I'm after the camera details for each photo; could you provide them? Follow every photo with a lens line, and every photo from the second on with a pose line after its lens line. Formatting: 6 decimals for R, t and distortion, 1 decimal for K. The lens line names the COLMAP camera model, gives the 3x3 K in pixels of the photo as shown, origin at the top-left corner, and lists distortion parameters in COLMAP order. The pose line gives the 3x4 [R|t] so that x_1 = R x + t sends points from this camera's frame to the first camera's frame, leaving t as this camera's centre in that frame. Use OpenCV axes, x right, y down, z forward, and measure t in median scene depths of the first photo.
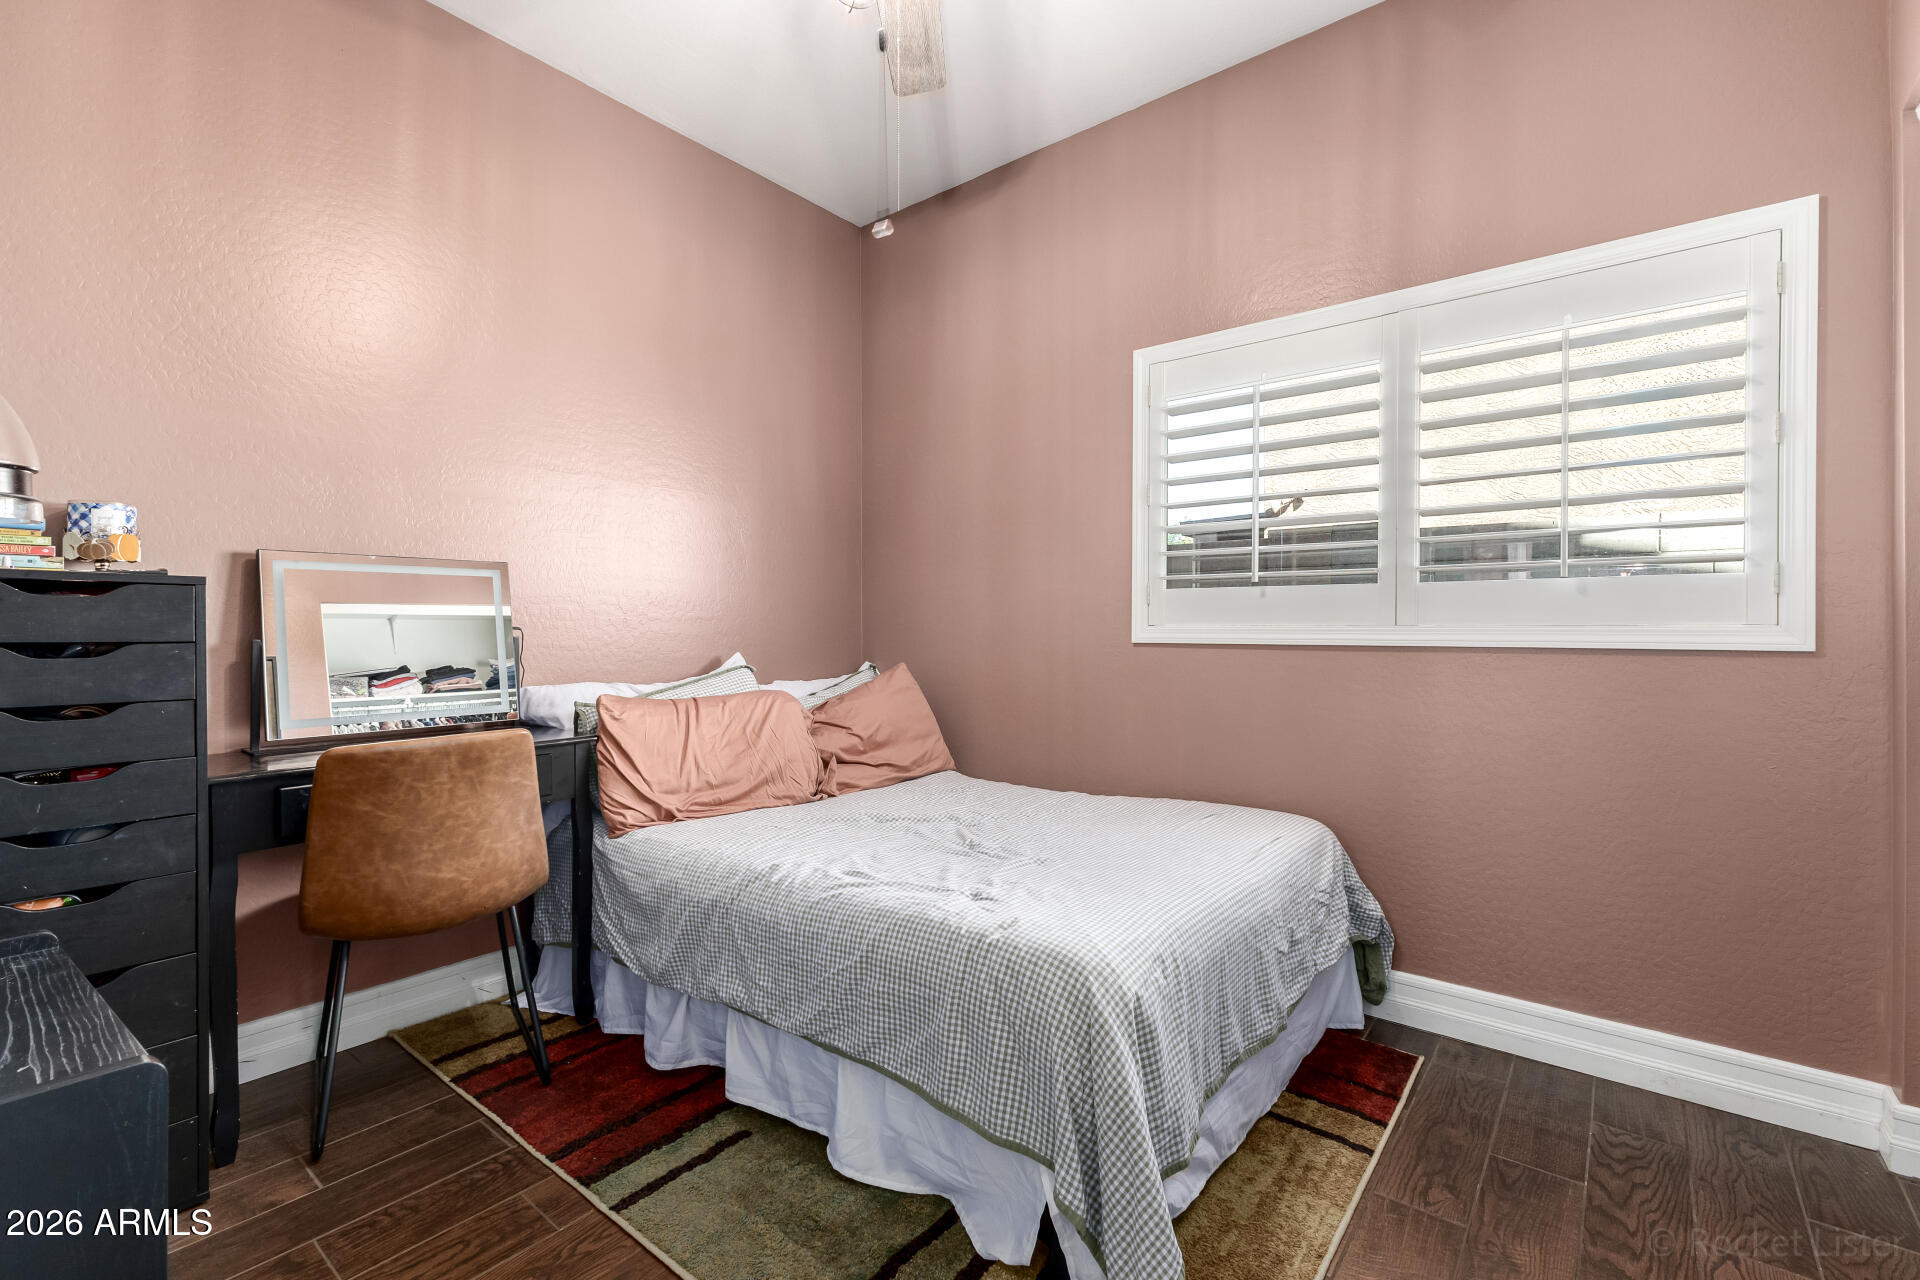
lens RADIAL K [[834.3, 0, 966.6], [0, 834.3, 633.6], [0, 0, 1]] dist [0.001429, -0.000173]
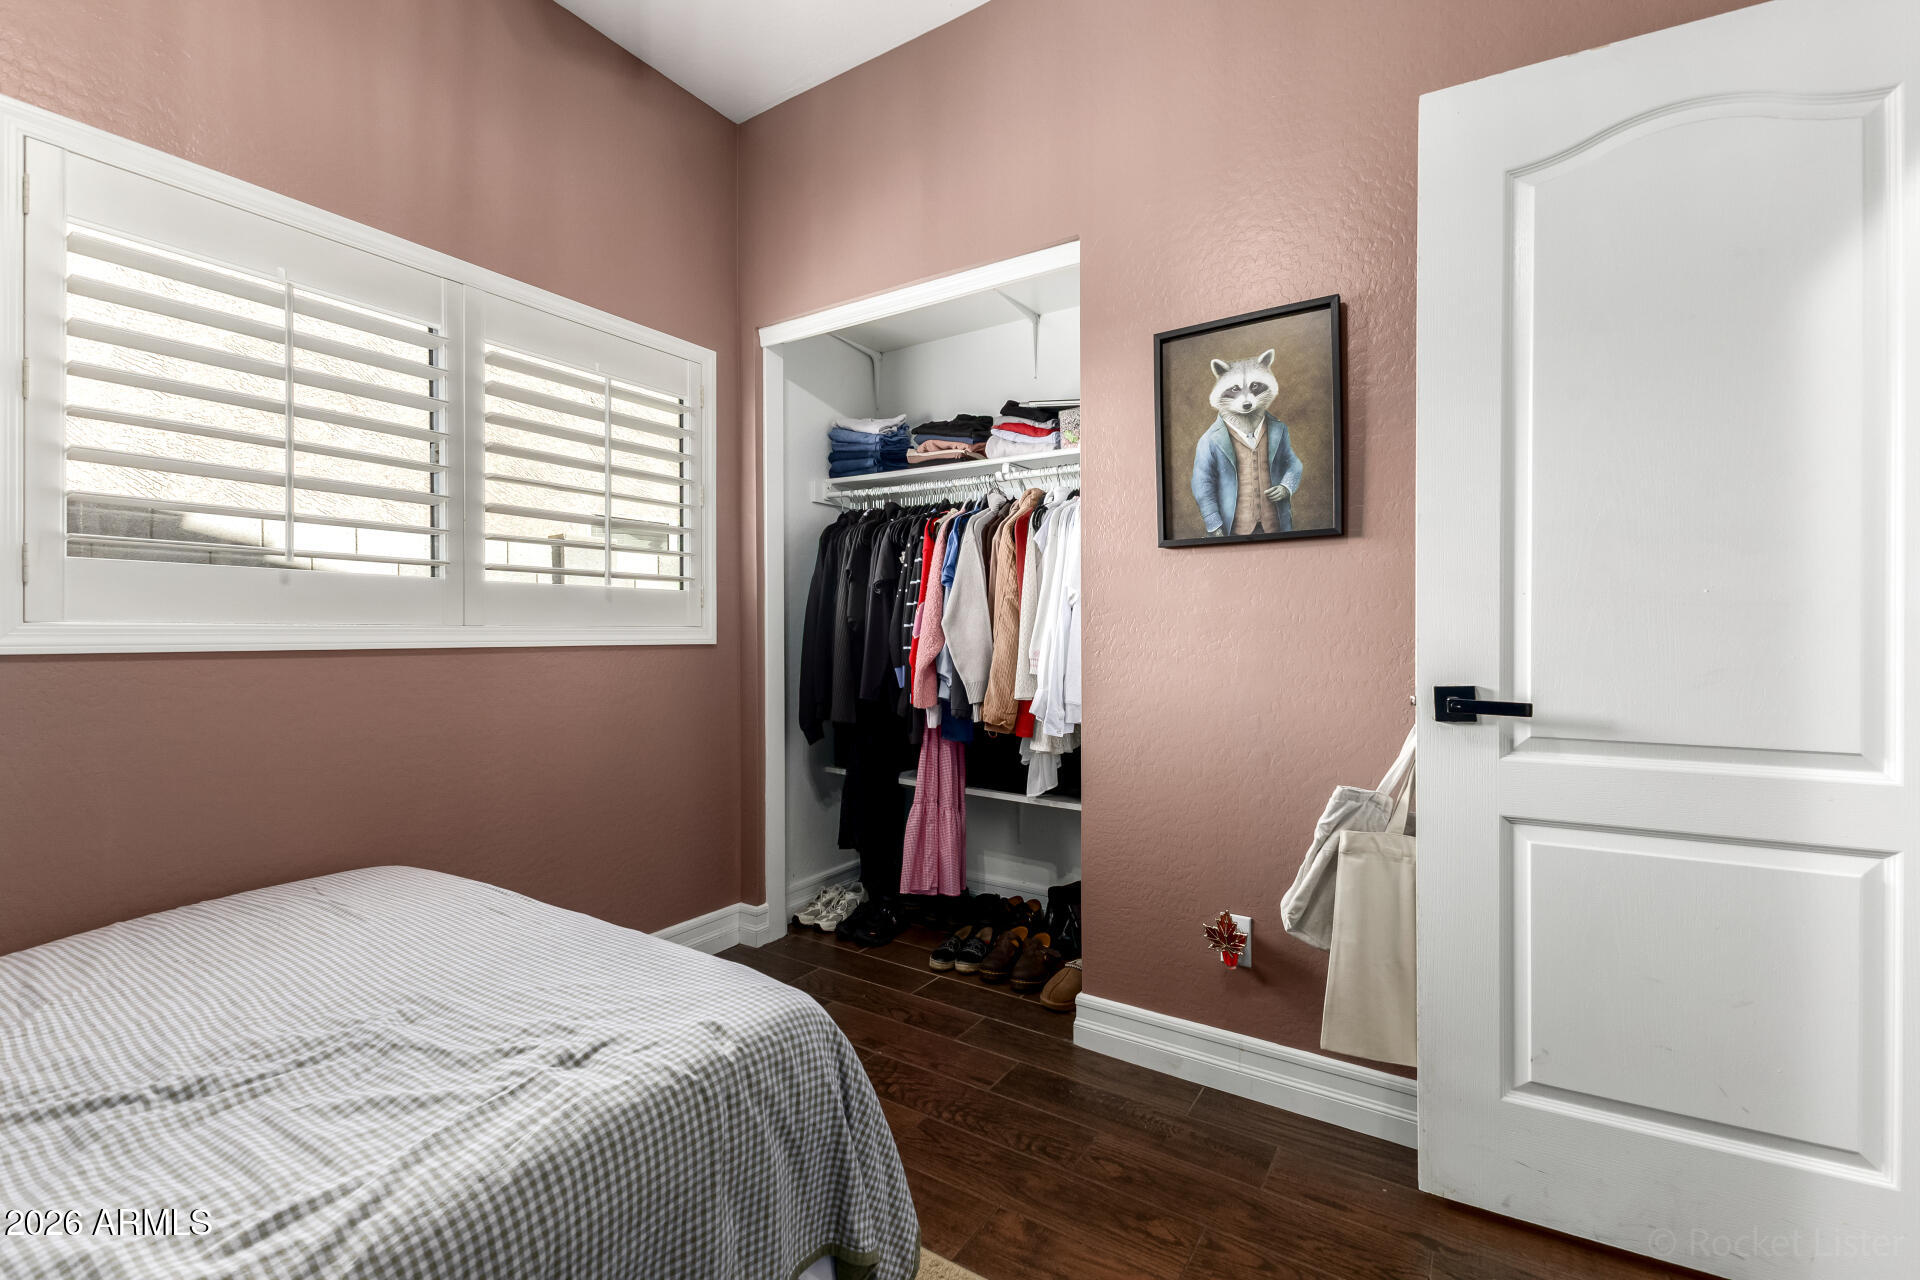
lens RADIAL K [[834.3, 0, 965.7], [0, 834.3, 641.6], [0, 0, 1]] dist [0.001429, -0.000173]
pose [[-0.114307, -0.020808, 0.993228, -0.519293], [-0.006612, 0.999774, 0.020184, -0.016073], [-0.993423, -0.004260, -0.114419, 0.619728]]
